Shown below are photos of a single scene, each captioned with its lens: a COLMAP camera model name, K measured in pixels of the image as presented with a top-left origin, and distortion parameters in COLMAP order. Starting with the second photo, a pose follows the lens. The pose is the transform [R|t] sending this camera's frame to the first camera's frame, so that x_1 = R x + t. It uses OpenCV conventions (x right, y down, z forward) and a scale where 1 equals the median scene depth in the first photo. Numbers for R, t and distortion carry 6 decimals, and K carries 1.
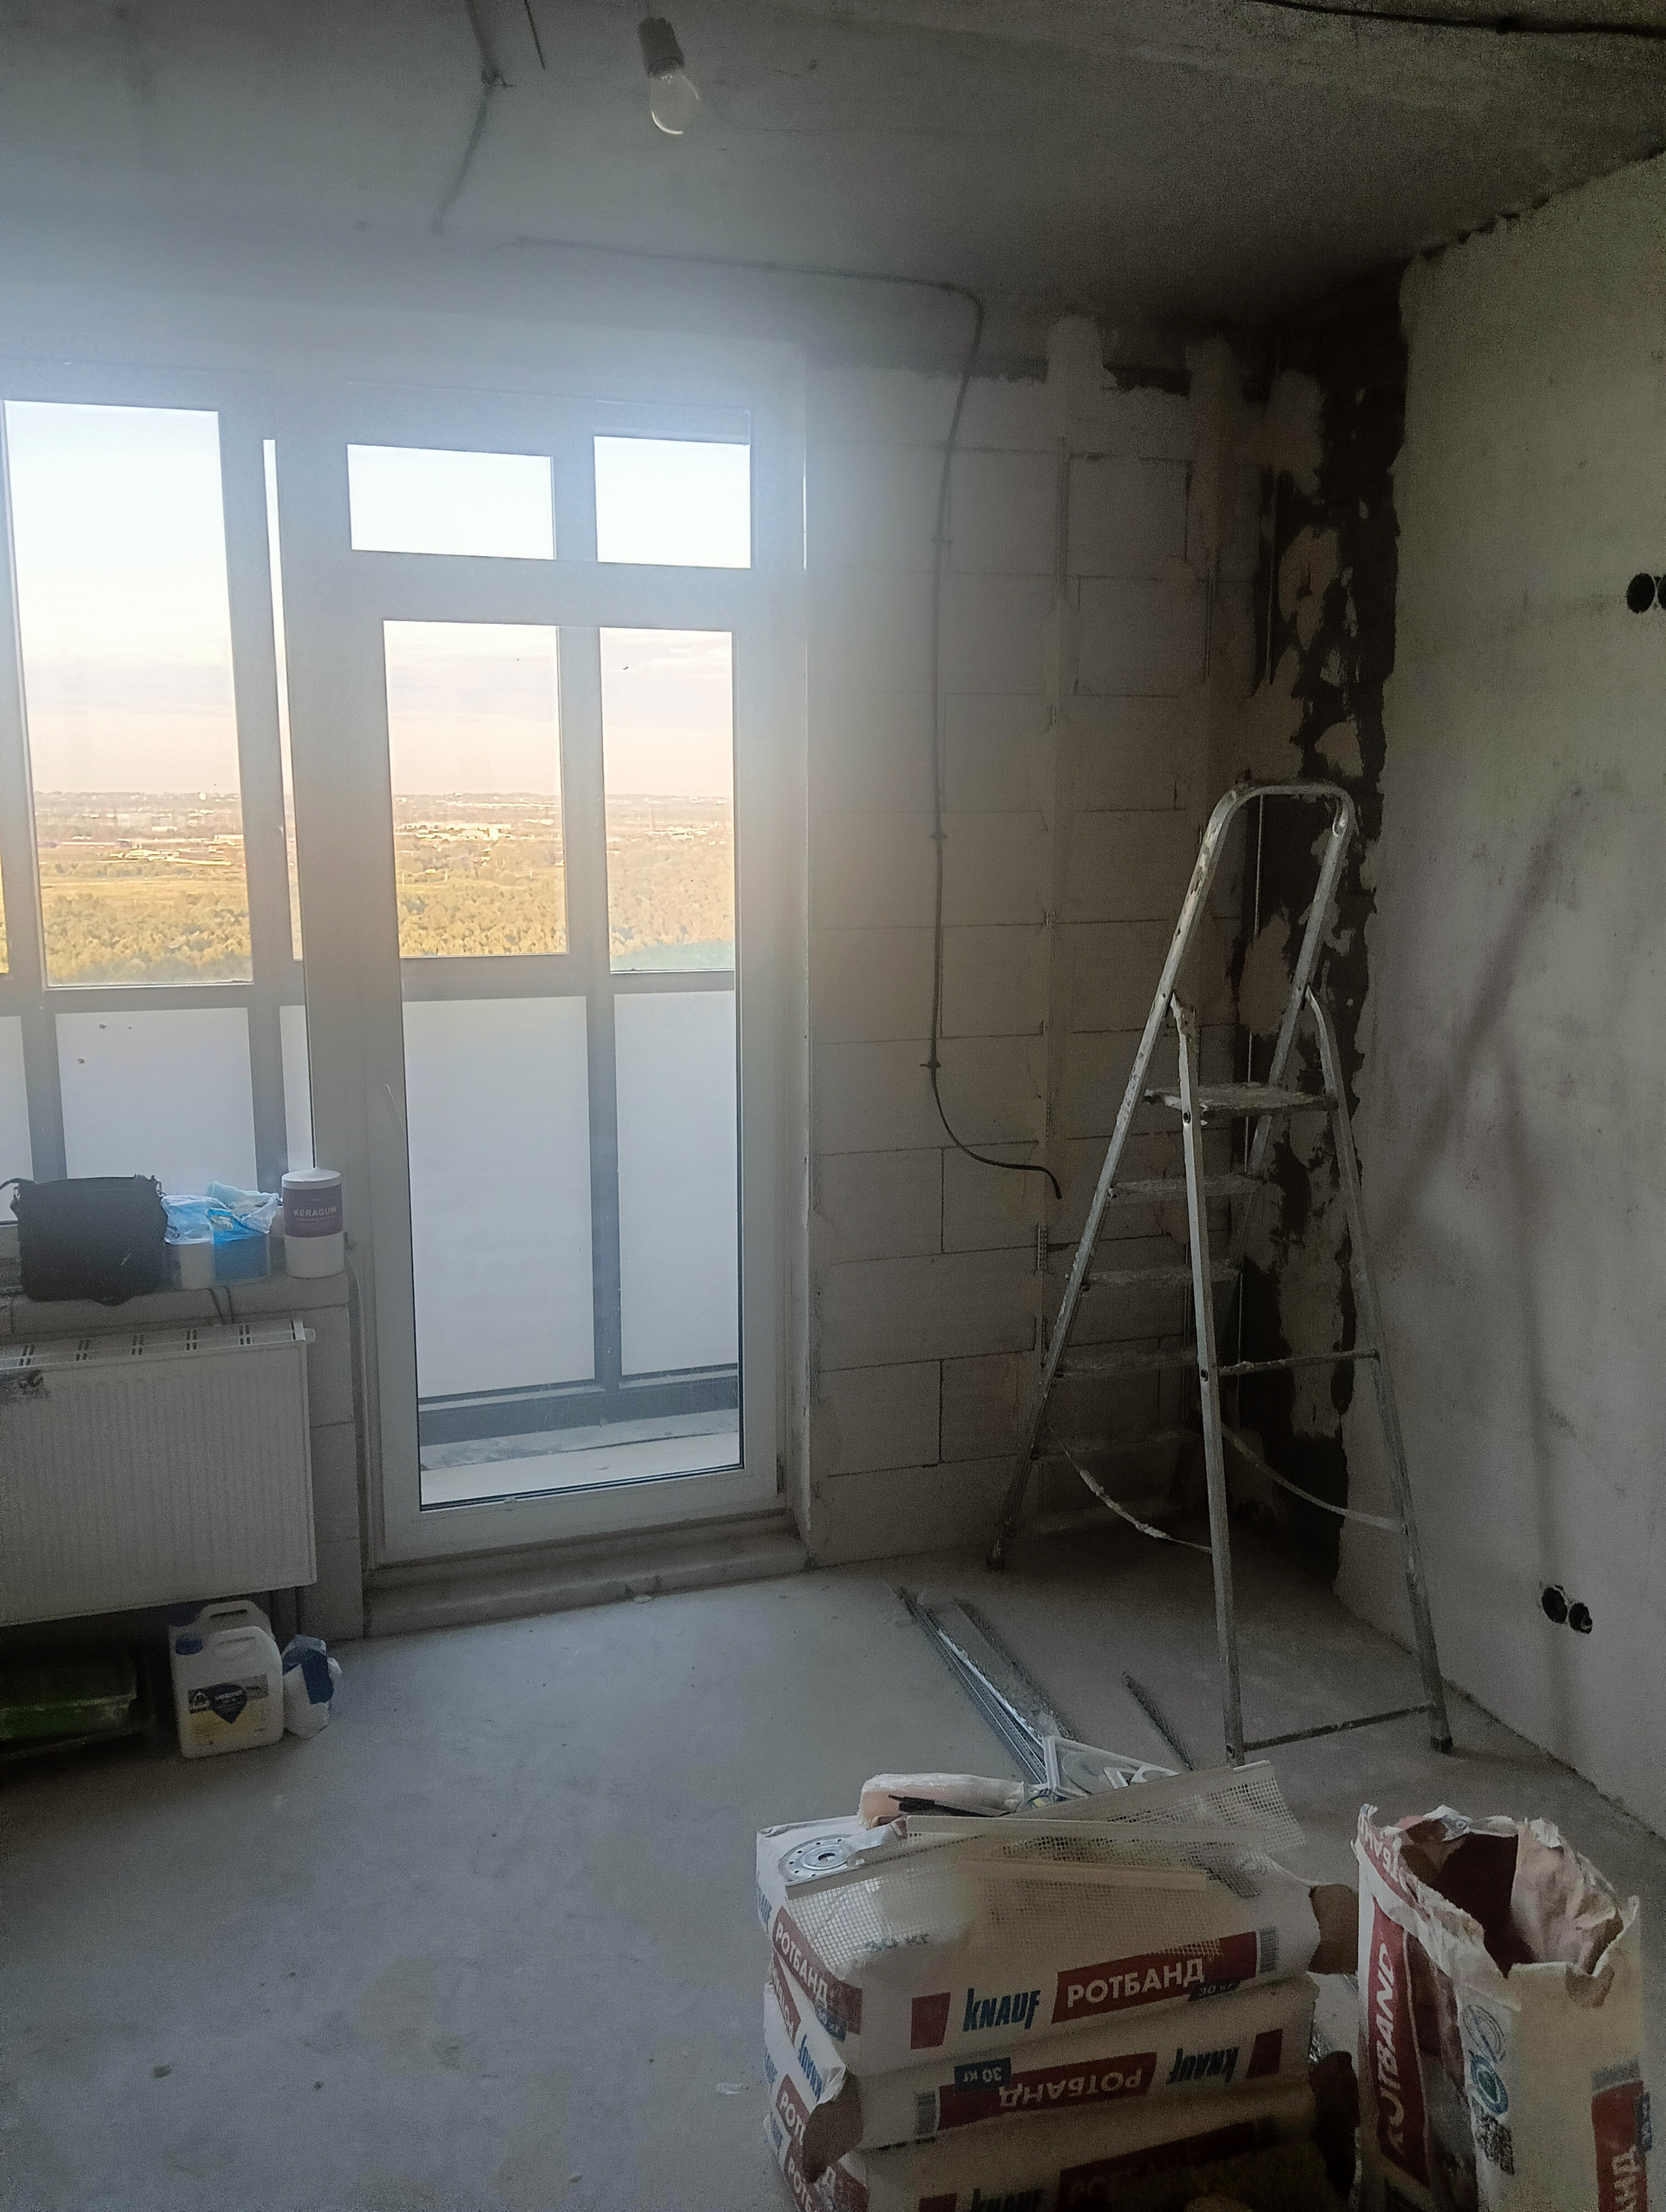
lens RADIAL K [[1766.4, 0, 824.6], [0, 1766.4, 1102.4], [0, 0, 1]] dist [0.078945, -0.156161]
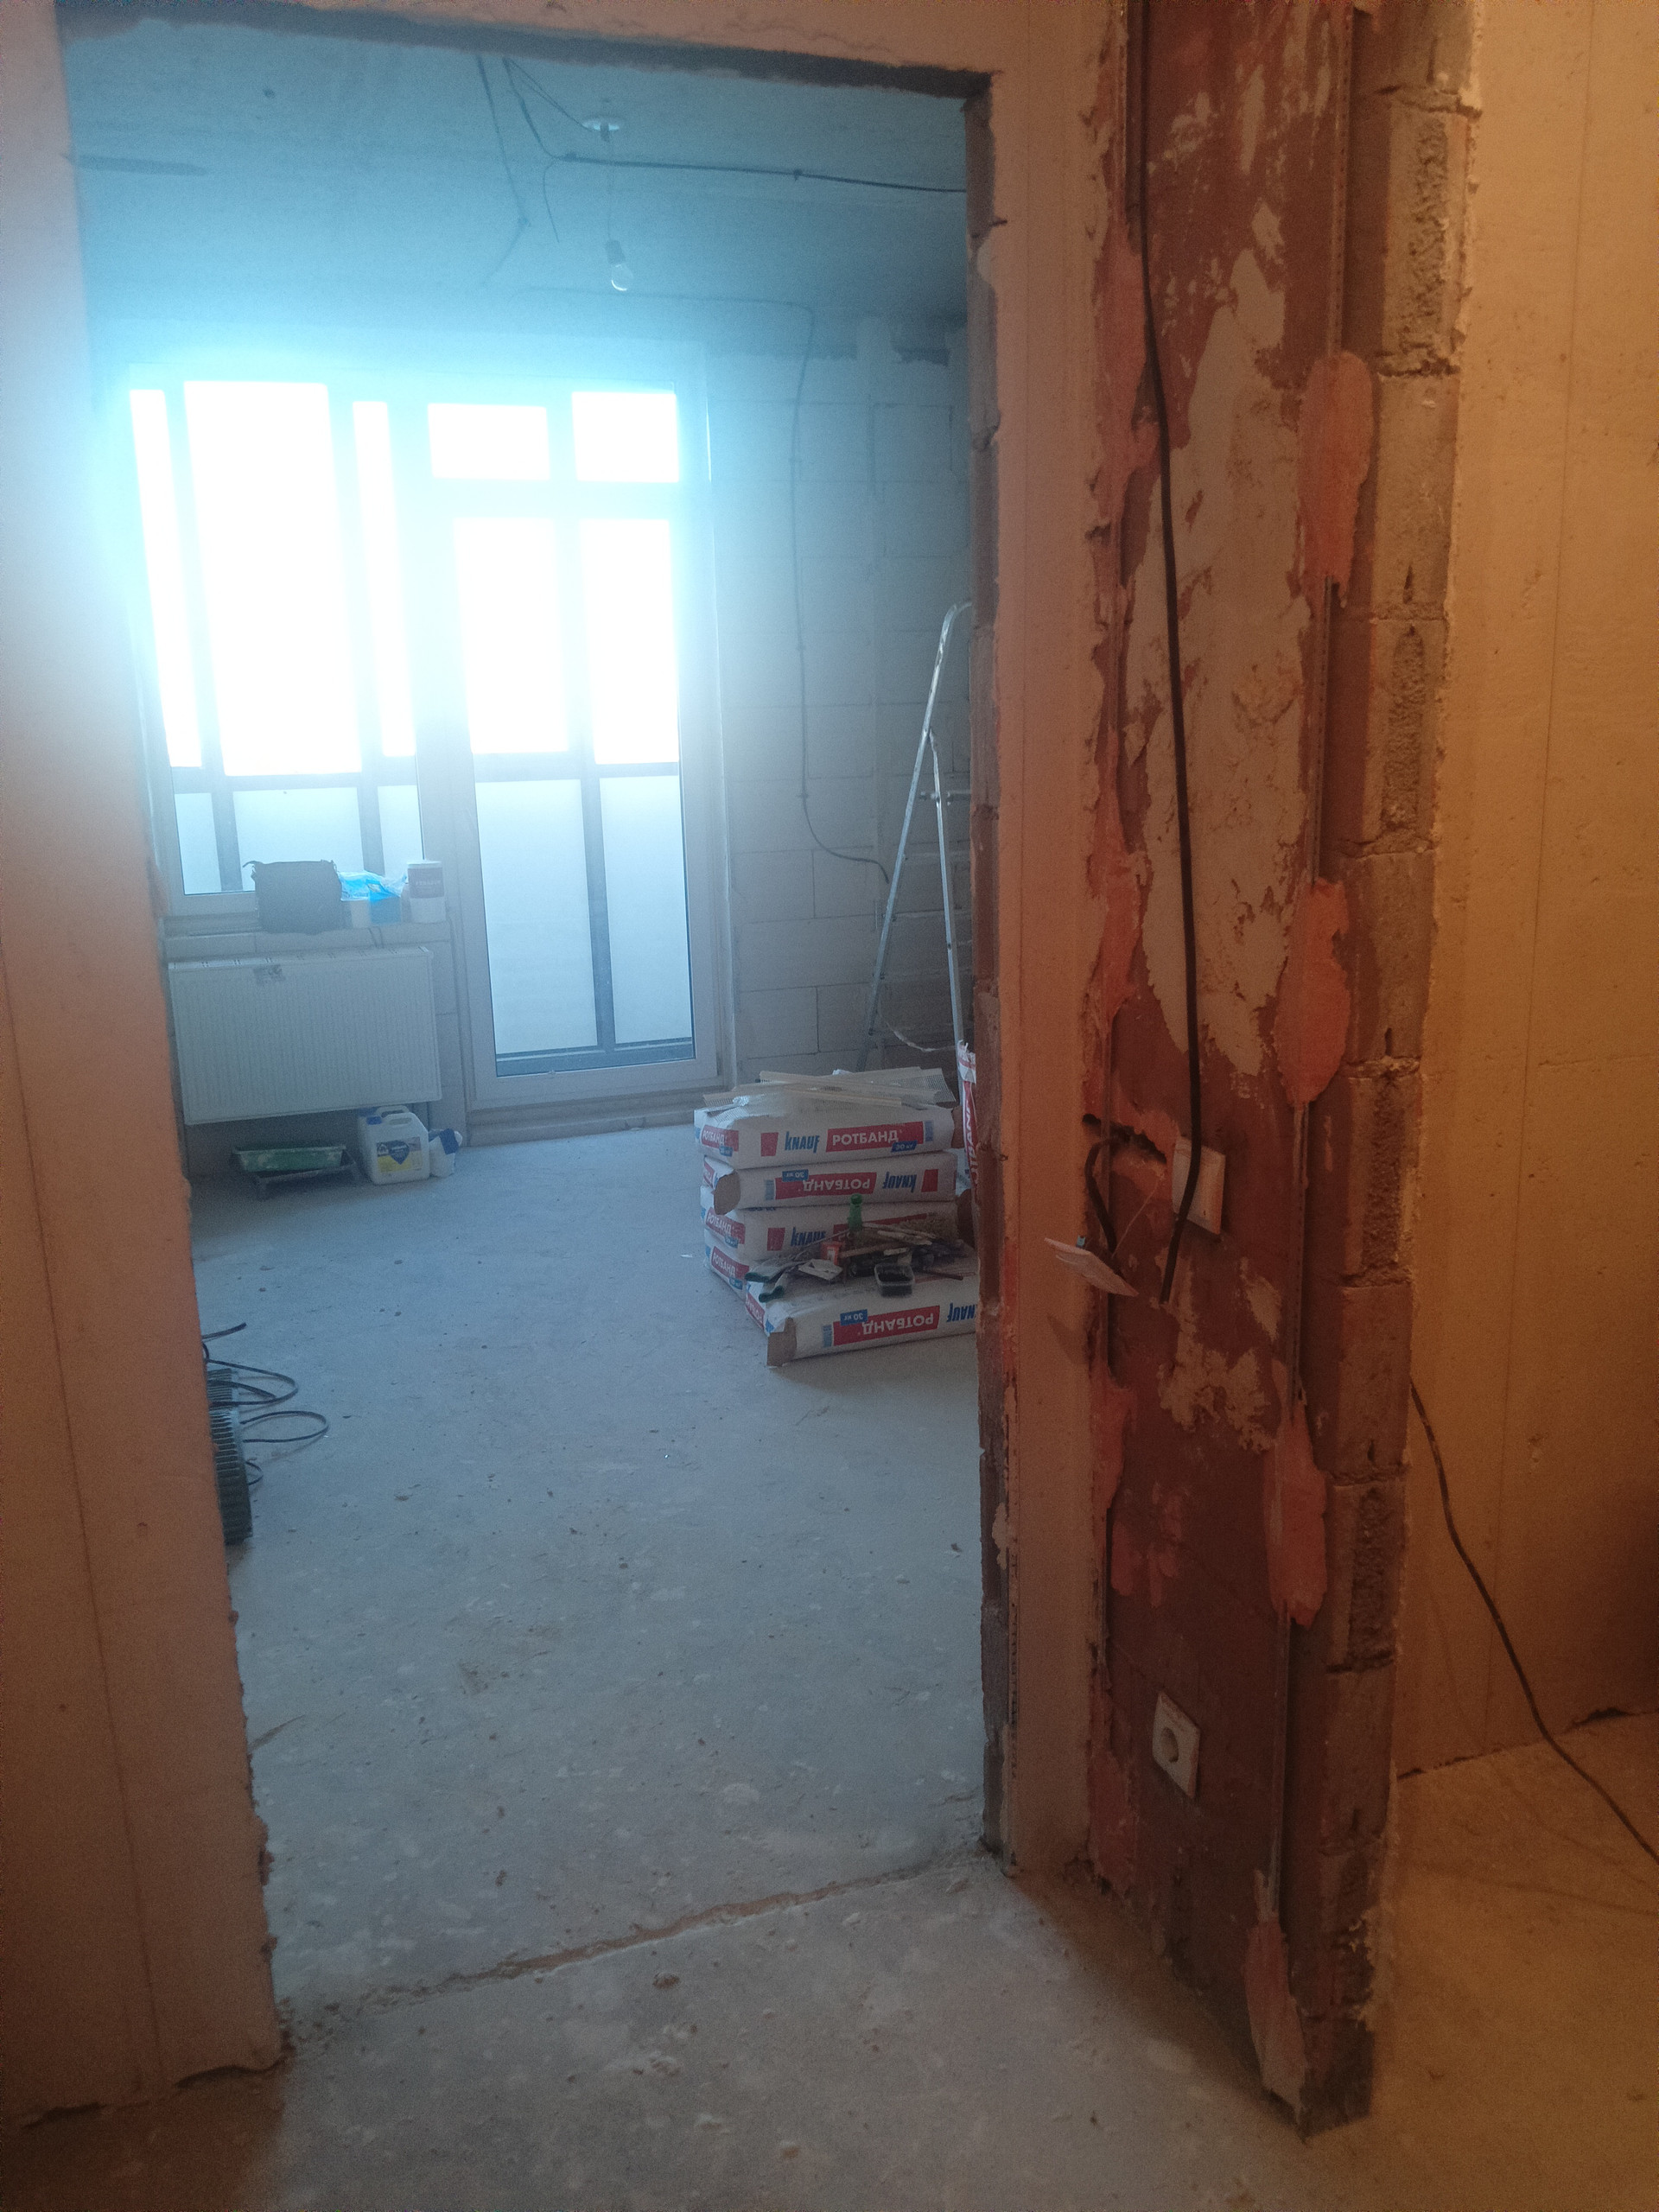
lens RADIAL K [[1763.6, 0, 829.5], [0, 1763.6, 1106.0], [0, 0, 1]] dist [0.145135, -0.346944]
pose [[0.999413, -0.030815, 0.014950, 0.062034], [0.030086, 0.998450, 0.046814, 0.219654], [-0.016370, -0.046337, 0.998792, -0.733836]]
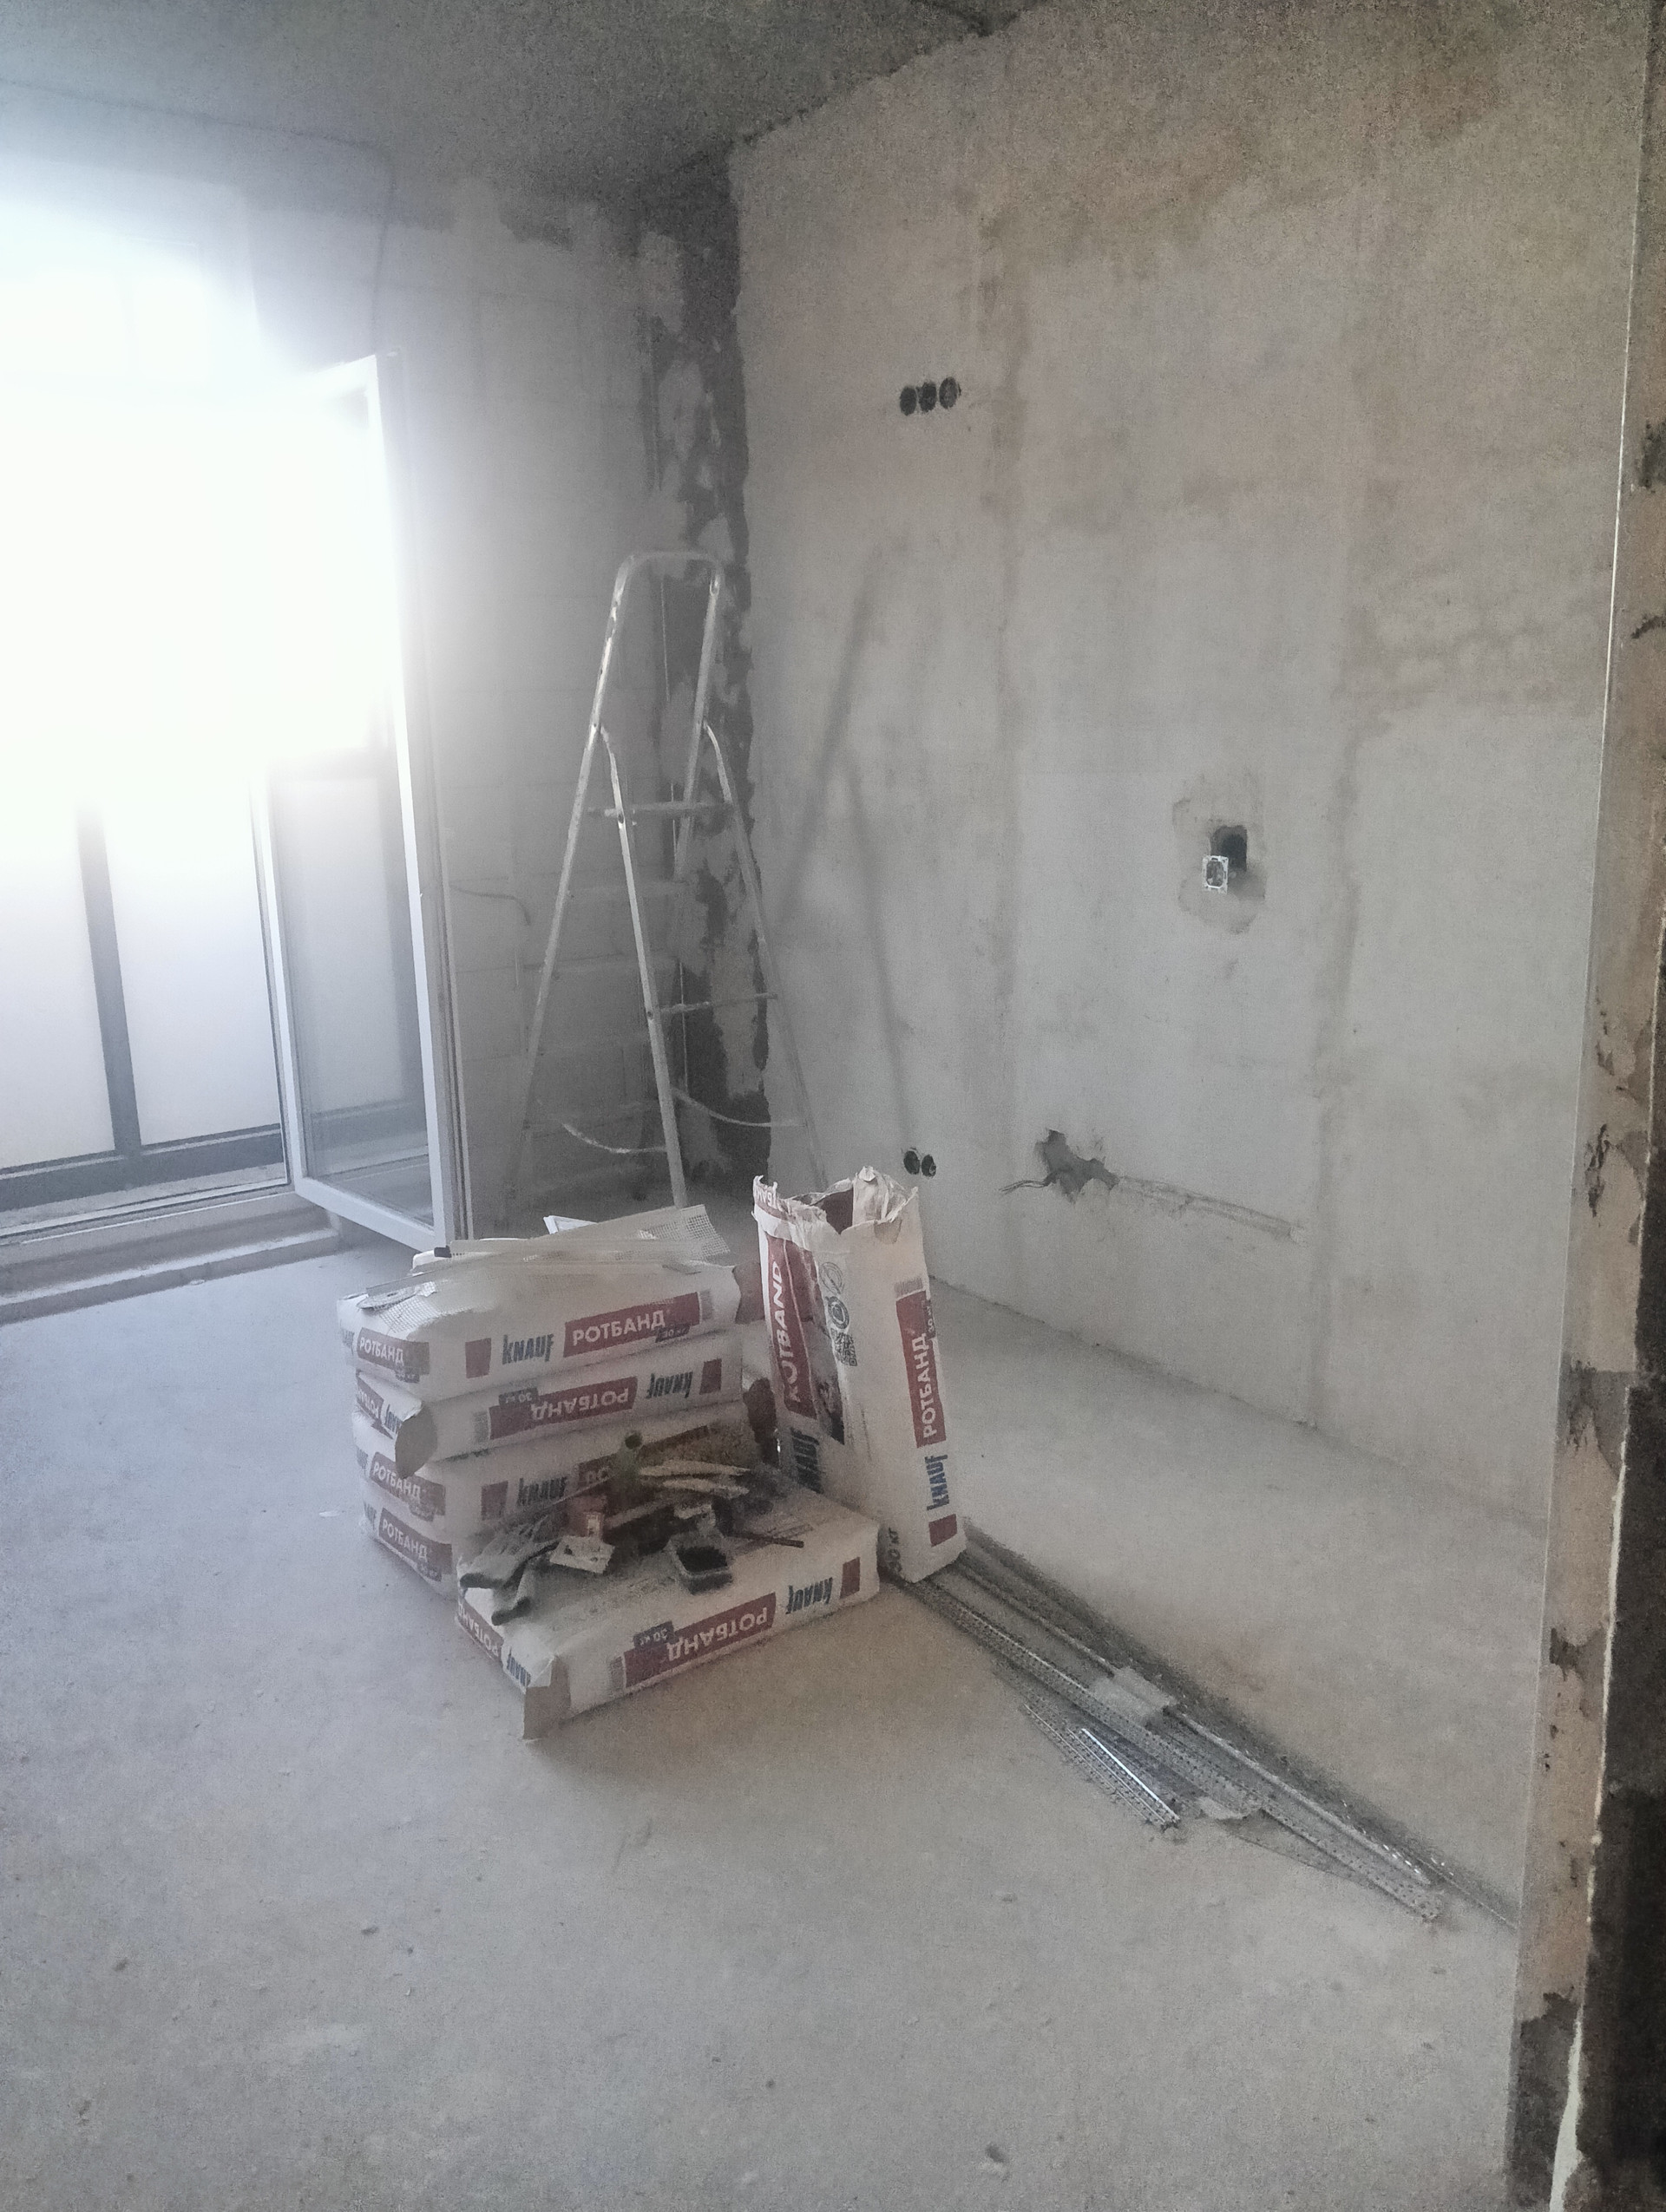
lens RADIAL K [[1754.3, 0, 837.1], [0, 1754.3, 1099.1], [0, 0, 1]] dist [0.110509, -0.230350]
pose [[0.951286, -0.090398, 0.294760, -0.040720], [0.076755, 0.995387, 0.057556, 0.147481], [-0.298604, -0.032128, 0.953836, -0.270555]]
